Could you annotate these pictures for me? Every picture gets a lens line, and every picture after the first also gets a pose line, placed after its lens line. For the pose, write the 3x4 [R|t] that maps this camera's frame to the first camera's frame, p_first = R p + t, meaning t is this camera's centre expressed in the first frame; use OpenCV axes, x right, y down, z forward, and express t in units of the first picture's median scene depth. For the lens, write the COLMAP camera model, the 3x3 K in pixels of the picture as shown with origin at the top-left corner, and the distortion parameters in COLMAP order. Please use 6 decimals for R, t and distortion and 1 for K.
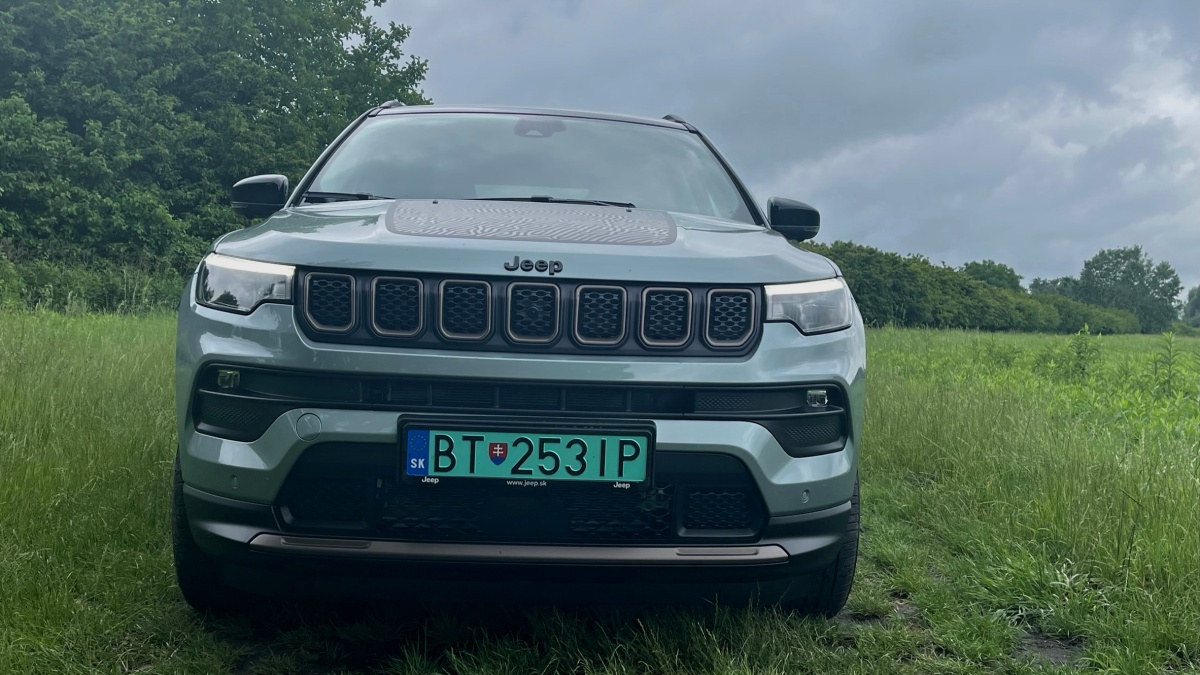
lens RADIAL K [[1221.0, 0, 610.0], [0, 1221.0, 342.2], [0, 0, 1]] dist [0.024657, 0.000000]
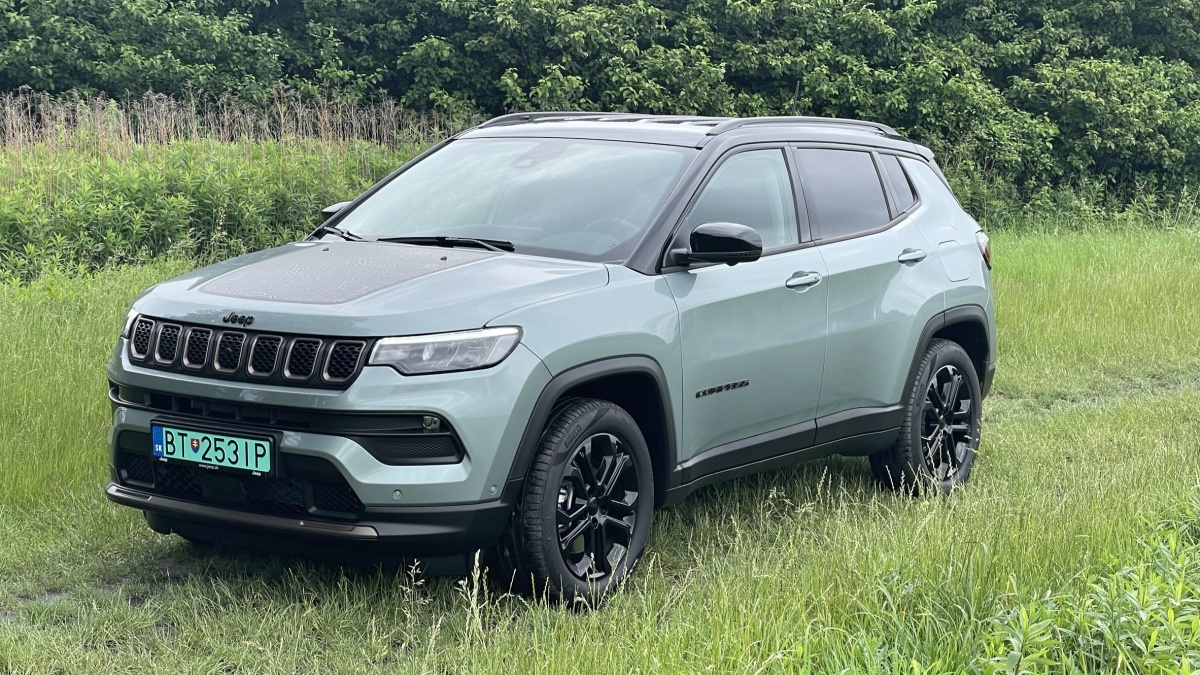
lens RADIAL K [[2072.3, 0, 595.0], [0, 2072.3, 335.1], [0, 0, 1]] dist [0.164590, 0.000000]
pose [[0.786335, 0.044882, -0.616167, 1.825348], [-0.014502, 0.998424, 0.054219, -0.187129], [0.617630, -0.033699, 0.785747, -0.702864]]
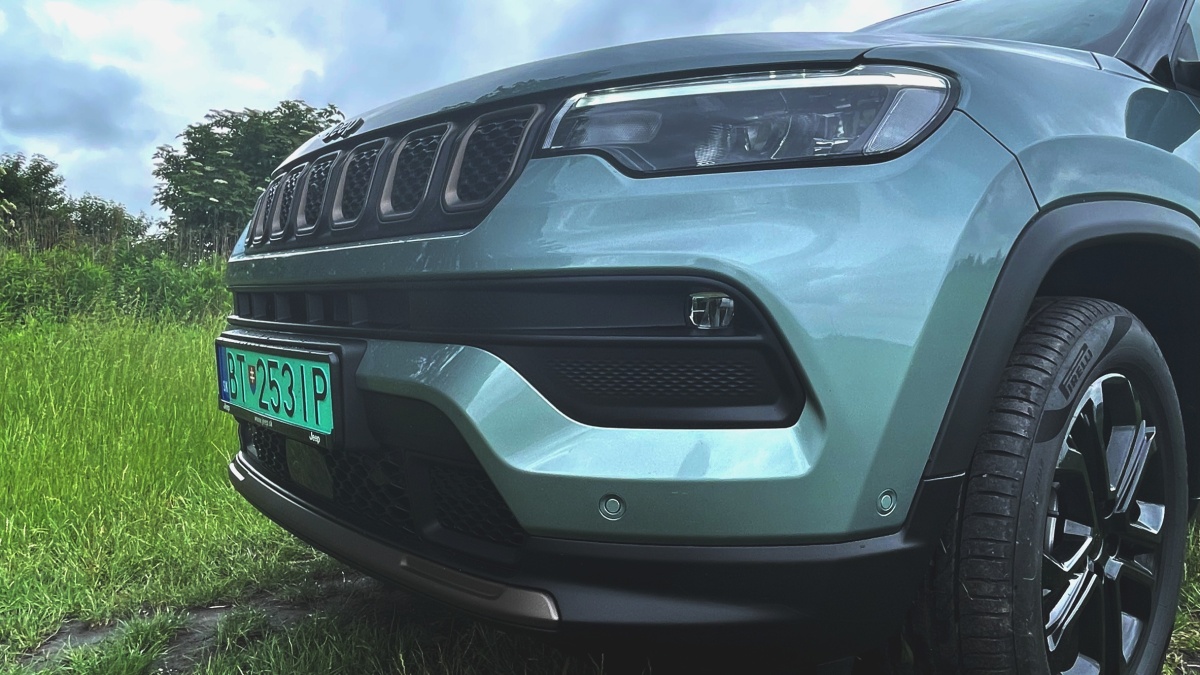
lens RADIAL K [[815.0, 0, 604.6], [0, 815.0, 362.1], [0, 0, 1]] dist [0.011970, 0.001689]
pose [[0.591189, 0.025412, -0.806133, 0.434933], [-0.013241, 0.999675, 0.021802, 0.063930], [0.806424, -0.002215, 0.591333, 0.843151]]
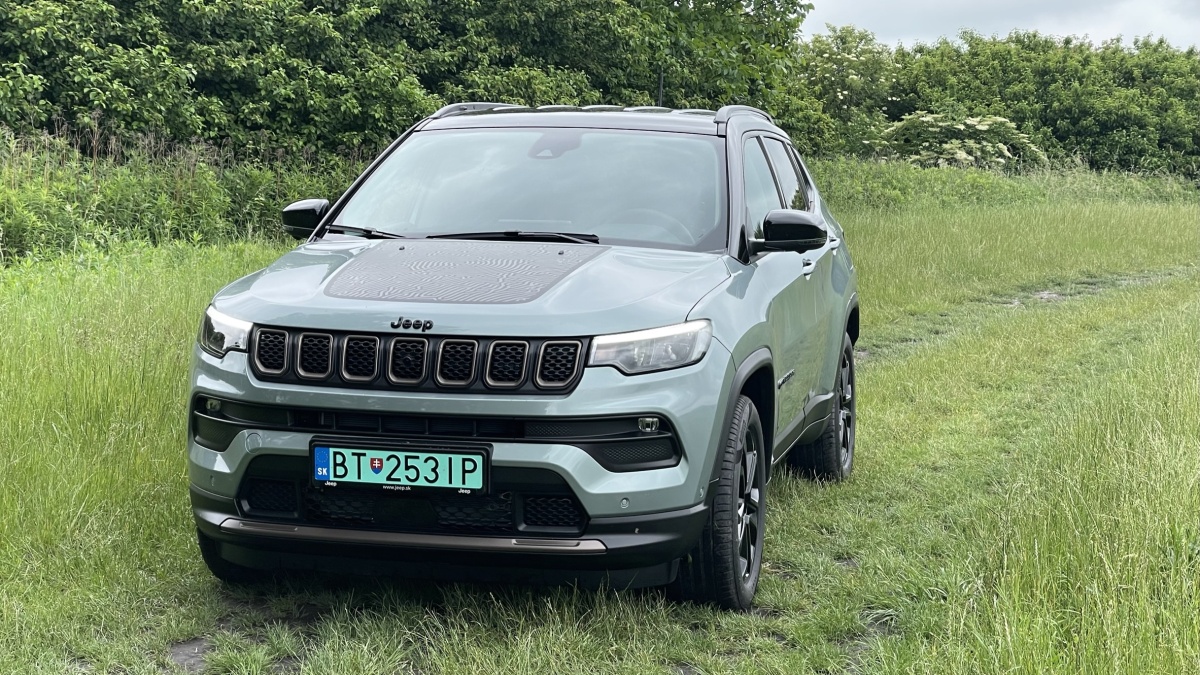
lens RADIAL K [[2072.3, 0, 590.1], [0, 2072.3, 341.7], [0, 0, 1]] dist [0.164590, 0.000000]
pose [[0.955228, 0.005714, -0.295816, 0.796141], [0.009856, 0.998644, 0.051115, -0.158622], [0.295707, -0.051742, 0.953876, -1.105049]]
